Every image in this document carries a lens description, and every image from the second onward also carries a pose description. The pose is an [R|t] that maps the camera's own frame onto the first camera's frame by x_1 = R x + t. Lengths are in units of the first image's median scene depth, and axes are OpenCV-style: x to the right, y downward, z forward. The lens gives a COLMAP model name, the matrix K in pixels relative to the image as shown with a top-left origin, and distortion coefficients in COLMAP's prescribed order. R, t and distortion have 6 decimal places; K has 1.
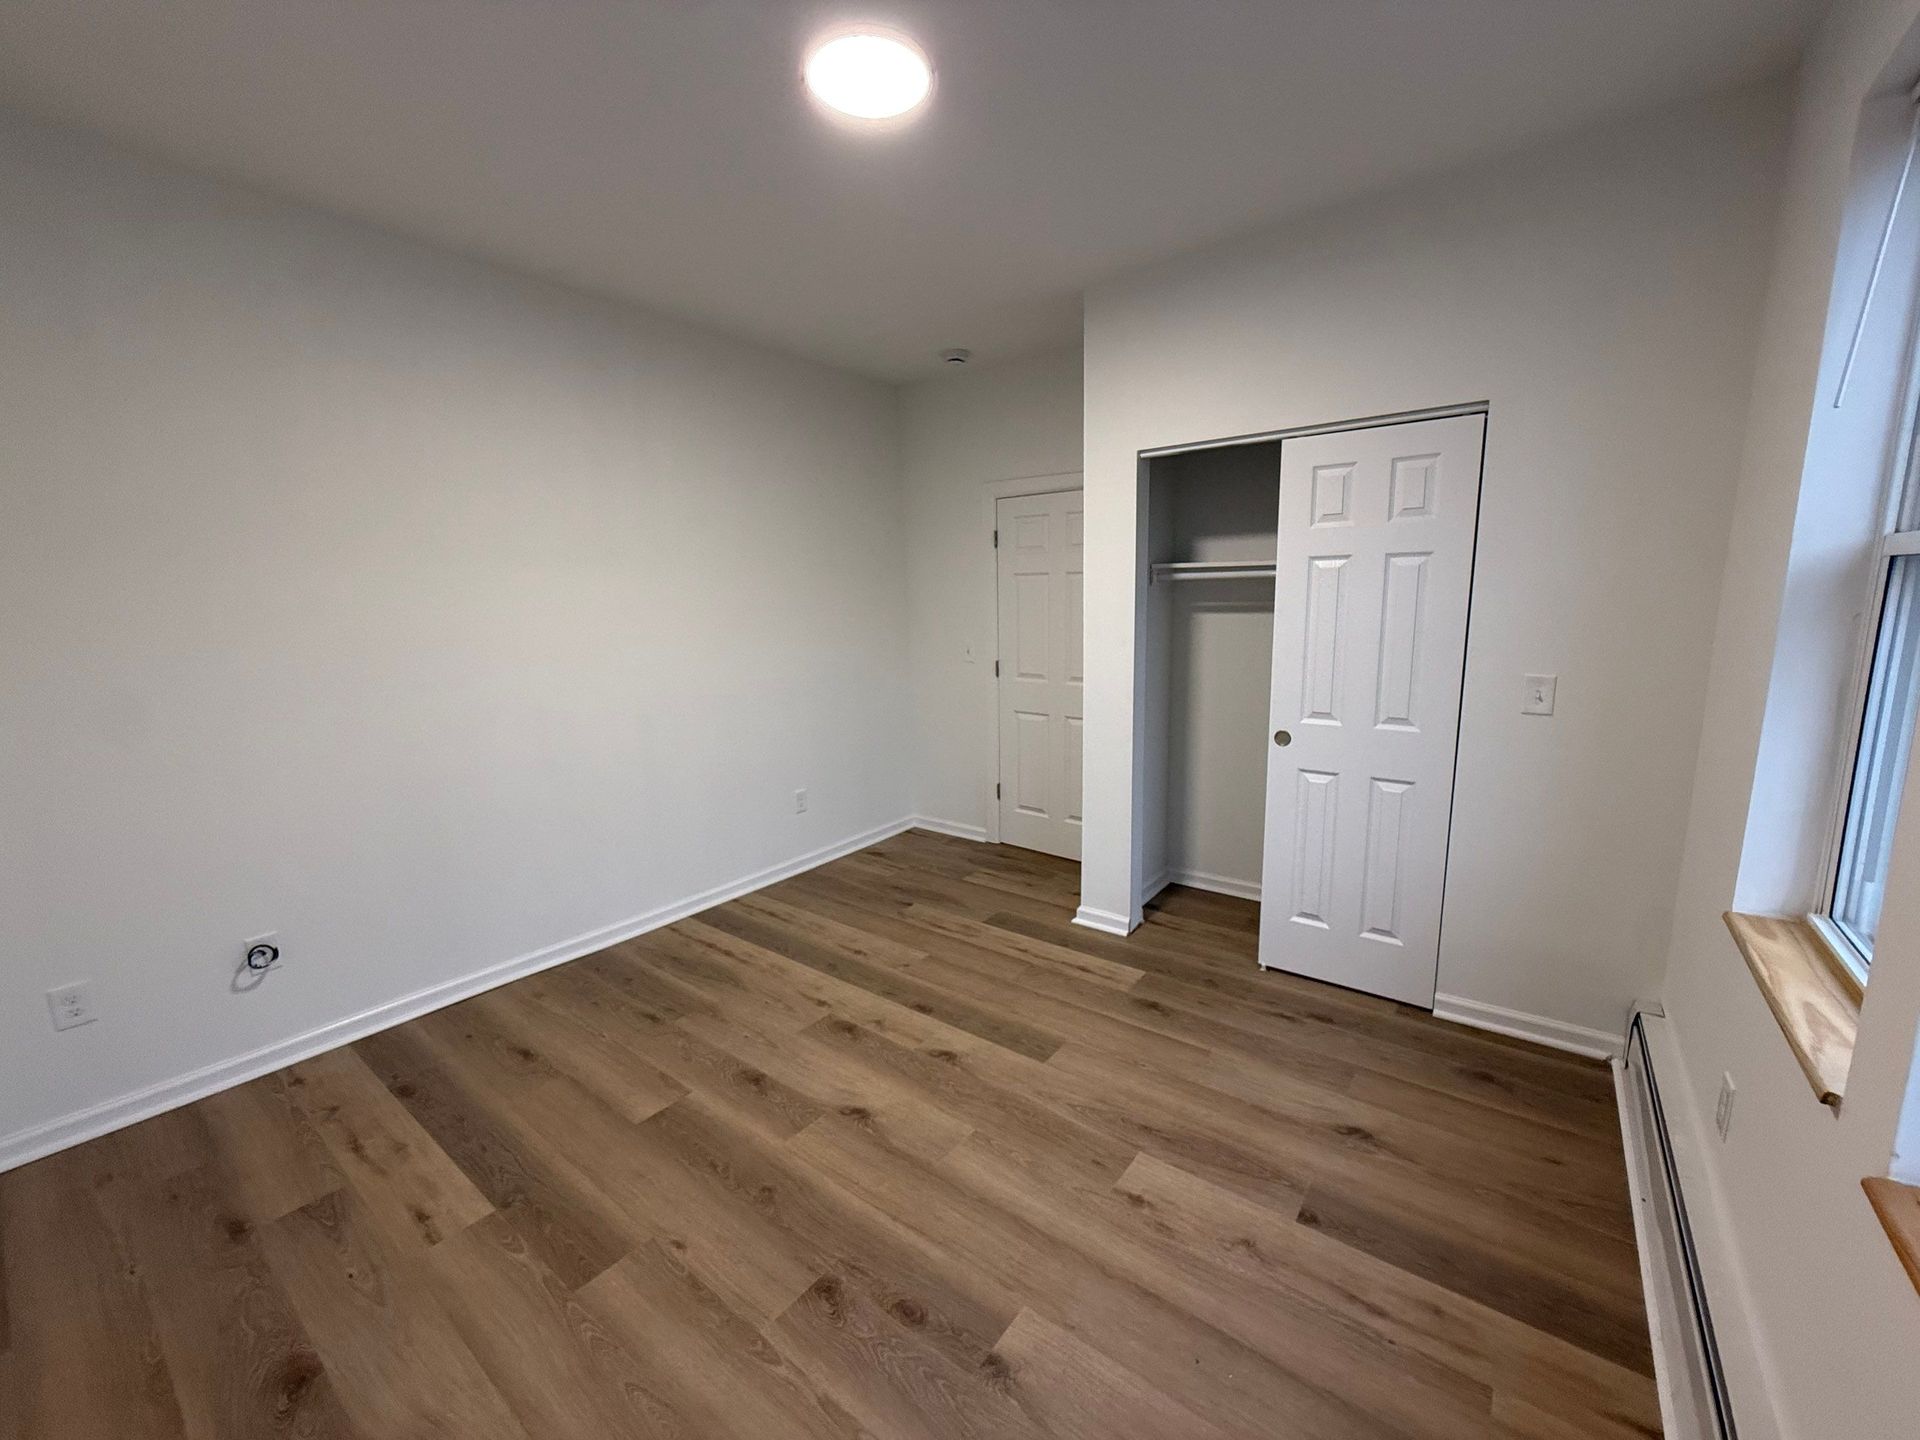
lens RADIAL K [[762.9, 0, 965.9], [0, 762.9, 720.2], [0, 0, 1]] dist [-0.000746, -0.000645]
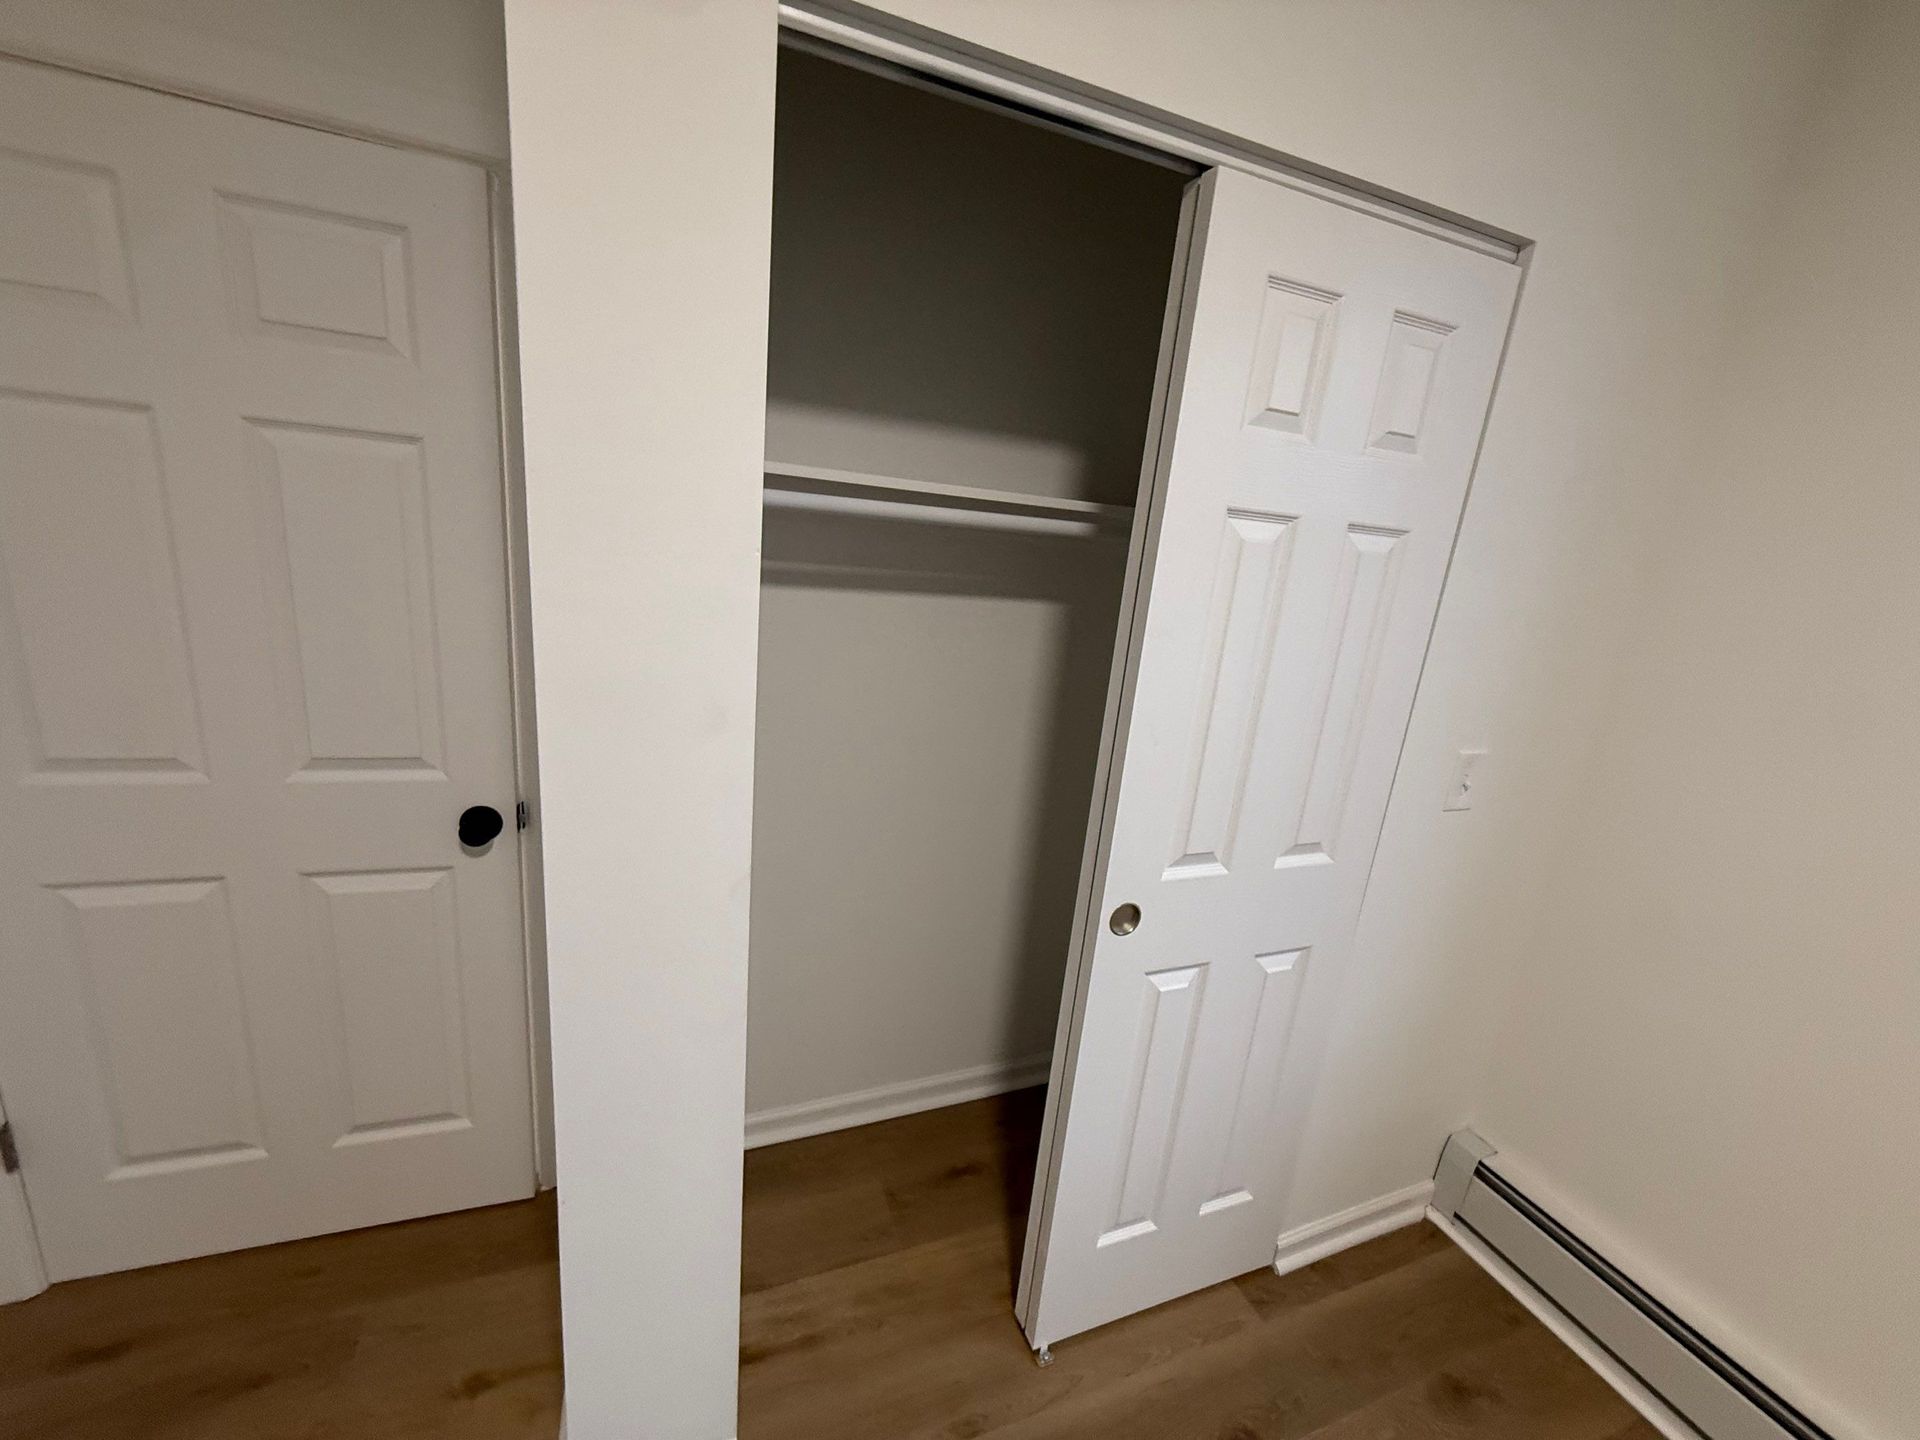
lens RADIAL K [[789.7, 0, 971.4], [0, 789.7, 730.6], [0, 0, 1]] dist [-0.000249, -0.000715]
pose [[0.507397, -0.155370, 0.847590, -0.001342], [0.034949, 0.986512, 0.159914, -0.194031], [-0.861004, -0.051517, 0.505983, 1.030878]]
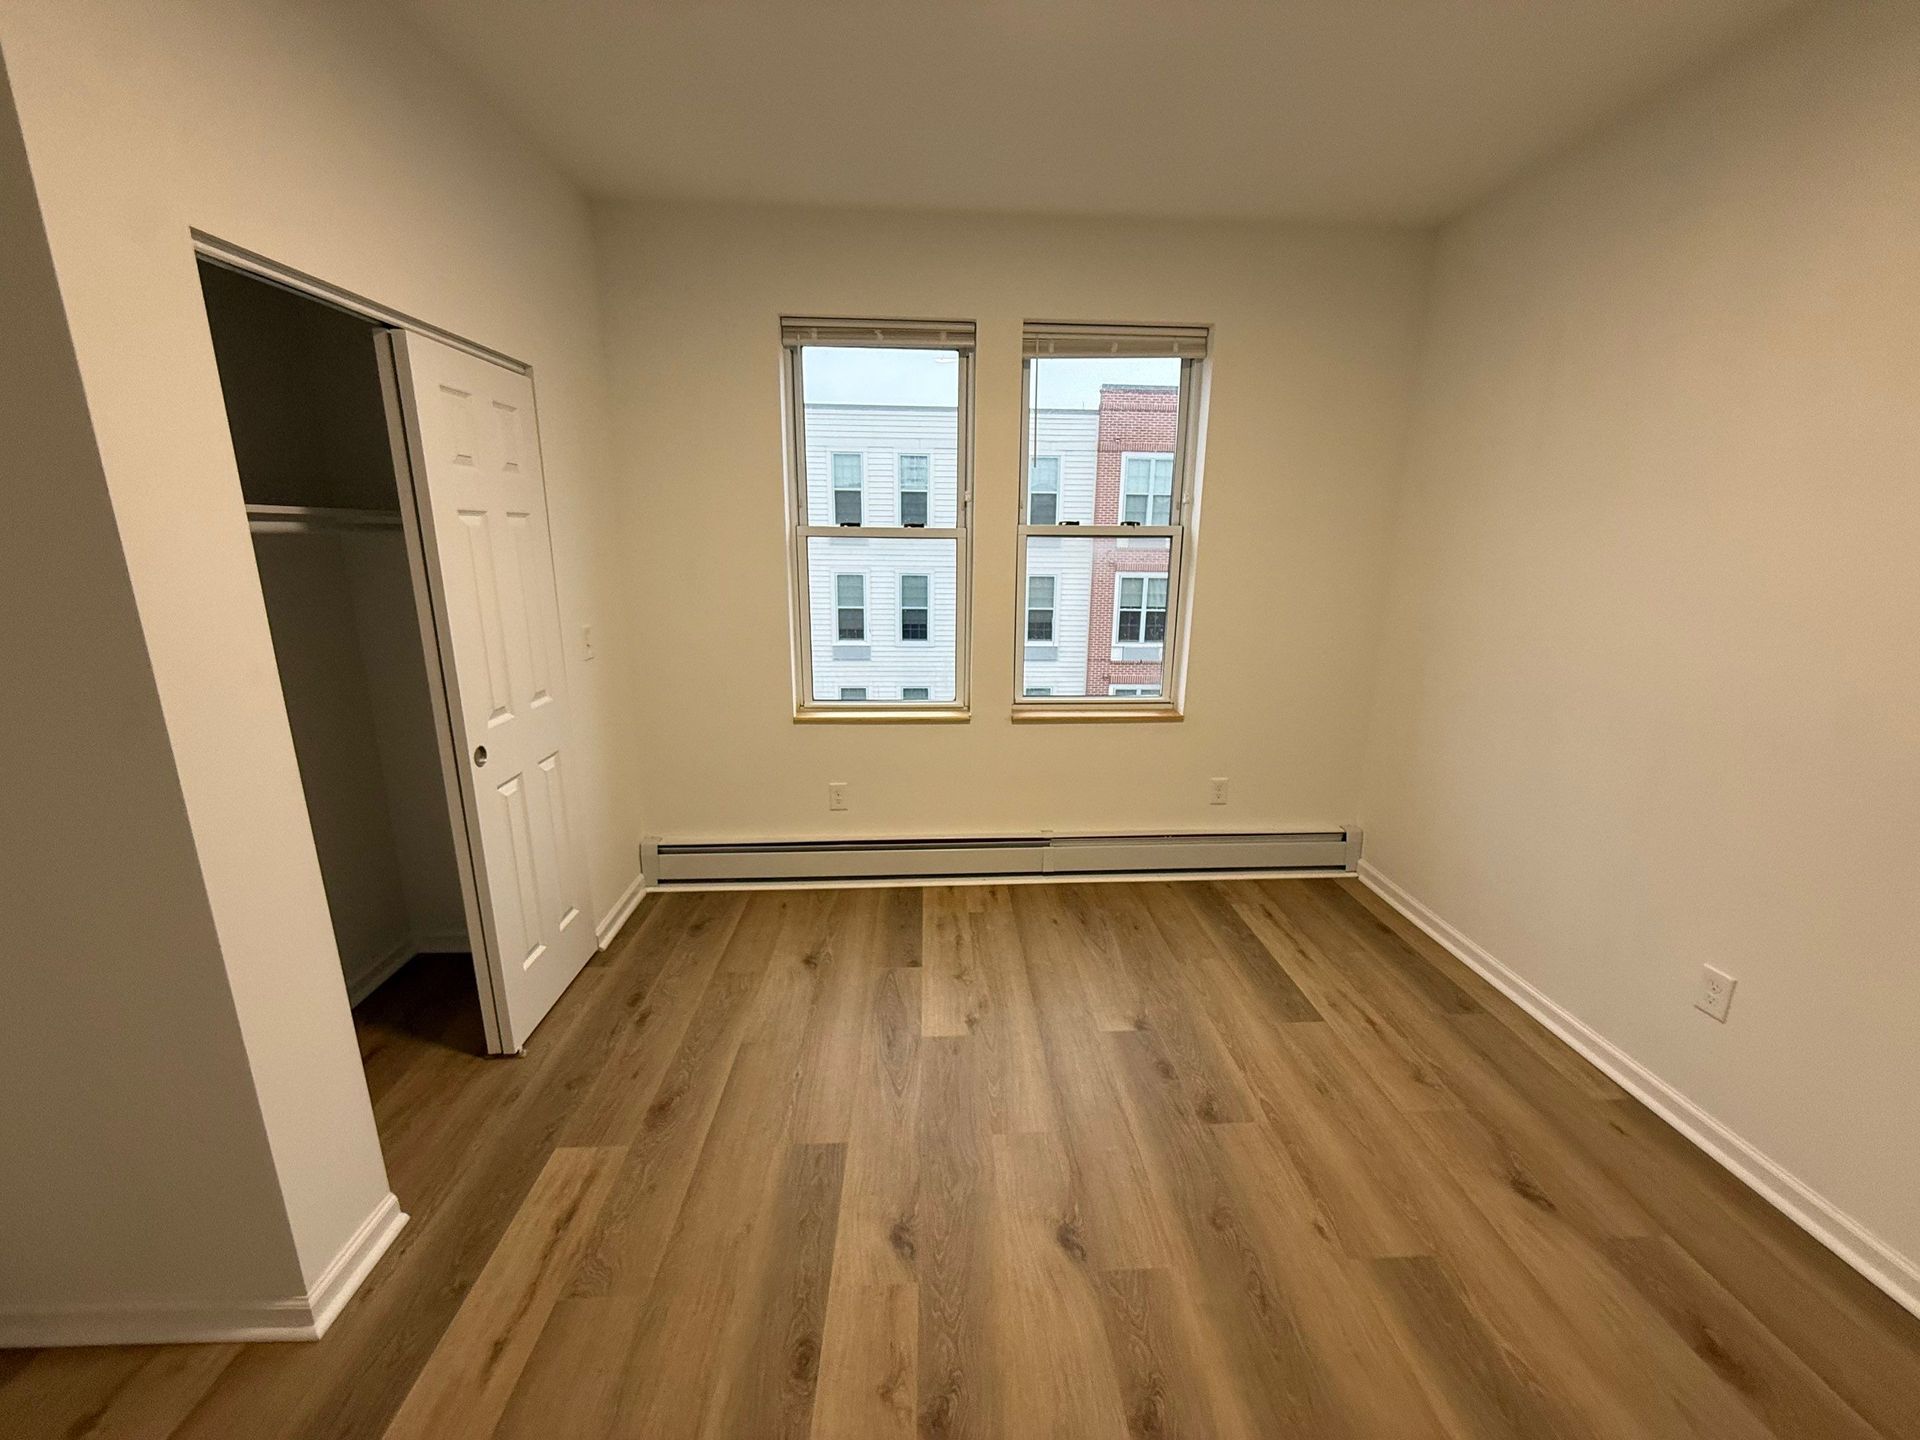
lens RADIAL K [[762.9, 0, 965.9], [0, 762.9, 720.2], [0, 0, 1]] dist [-0.000746, -0.000645]
pose [[-0.643504, -0.165793, 0.747272, -0.532000], [0.132580, 0.937363, 0.322137, -0.224940], [-0.753873, 0.306370, -0.581216, 1.289997]]
